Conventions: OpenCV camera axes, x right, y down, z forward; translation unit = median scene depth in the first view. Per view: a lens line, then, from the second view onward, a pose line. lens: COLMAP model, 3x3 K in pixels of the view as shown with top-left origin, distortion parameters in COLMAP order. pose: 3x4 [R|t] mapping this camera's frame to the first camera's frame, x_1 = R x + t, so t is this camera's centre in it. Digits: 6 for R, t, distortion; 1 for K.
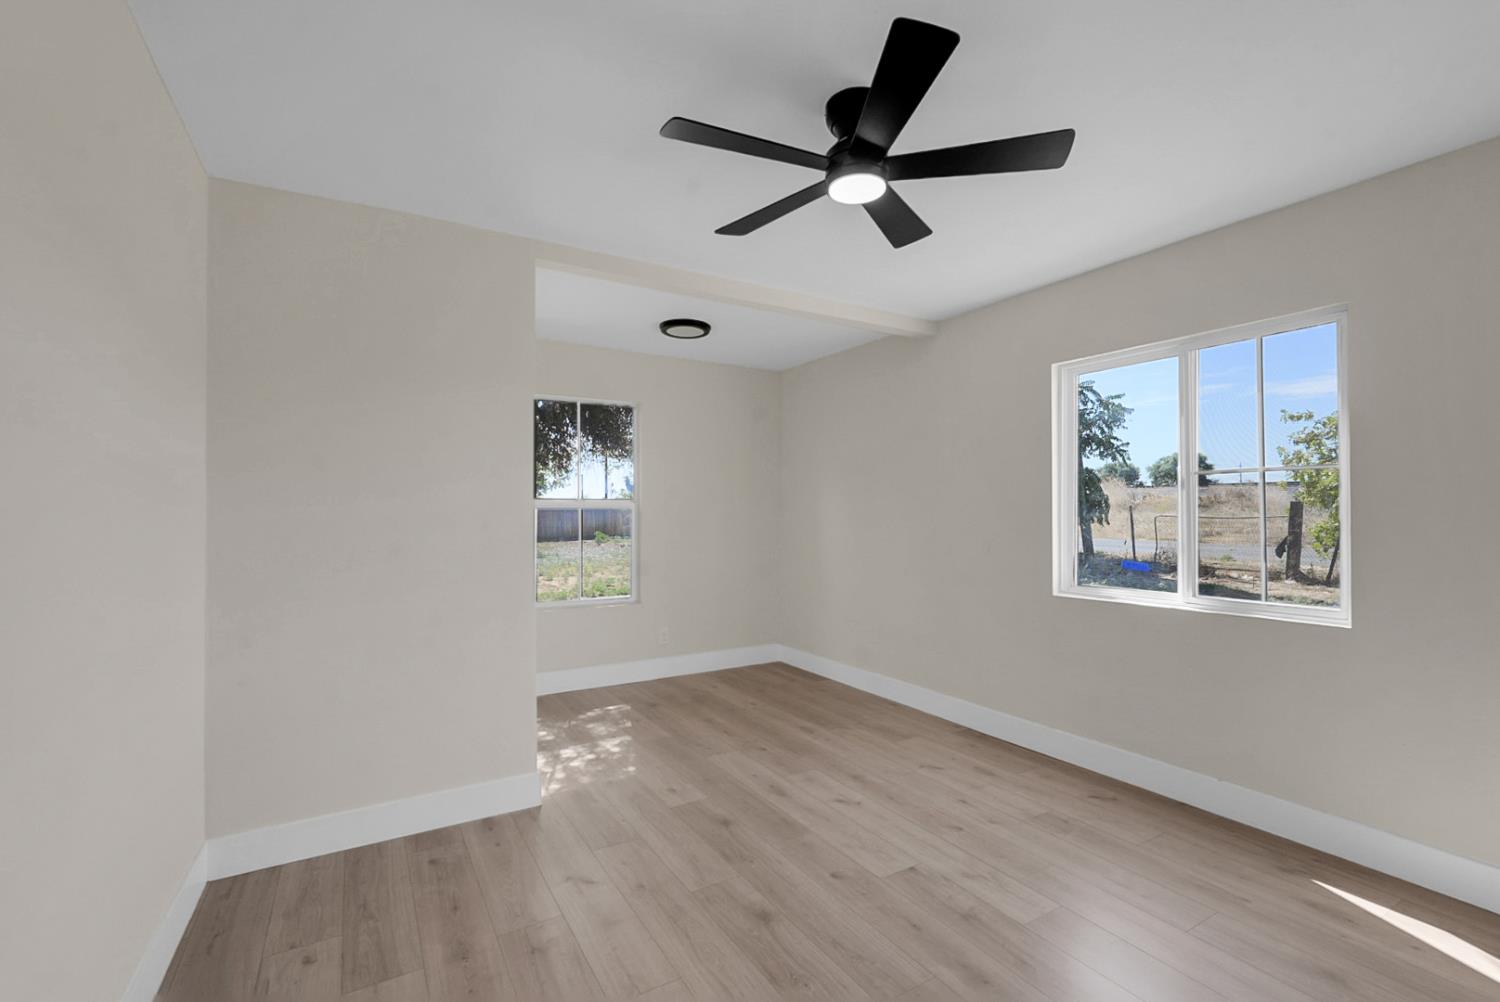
lens RADIAL K [[664.9, 0, 750.0], [0, 664.9, 501.0], [0, 0, 1]] dist [0.001480, 0.001002]
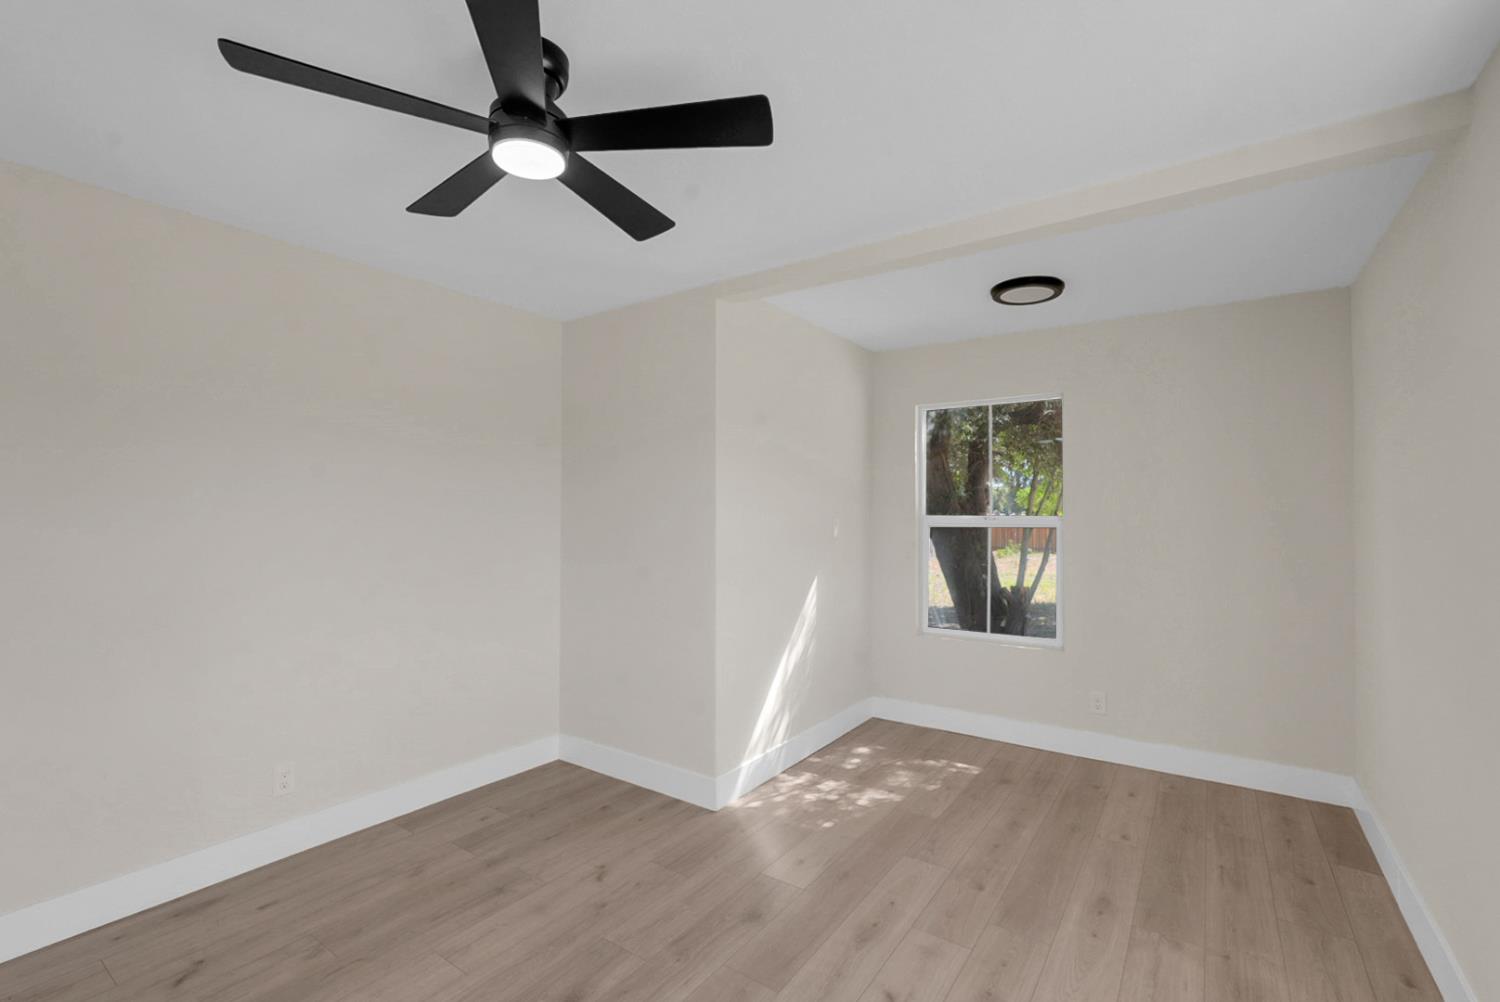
lens RADIAL K [[654.8, 0, 749.8], [0, 654.8, 538.3], [0, 0, 1]] dist [-0.002307, 0.000123]
pose [[0.396096, 0.033895, -0.917583, 0.535791], [0.014455, 0.998964, 0.043141, -0.022900], [0.918095, -0.030352, 0.395196, 0.521237]]
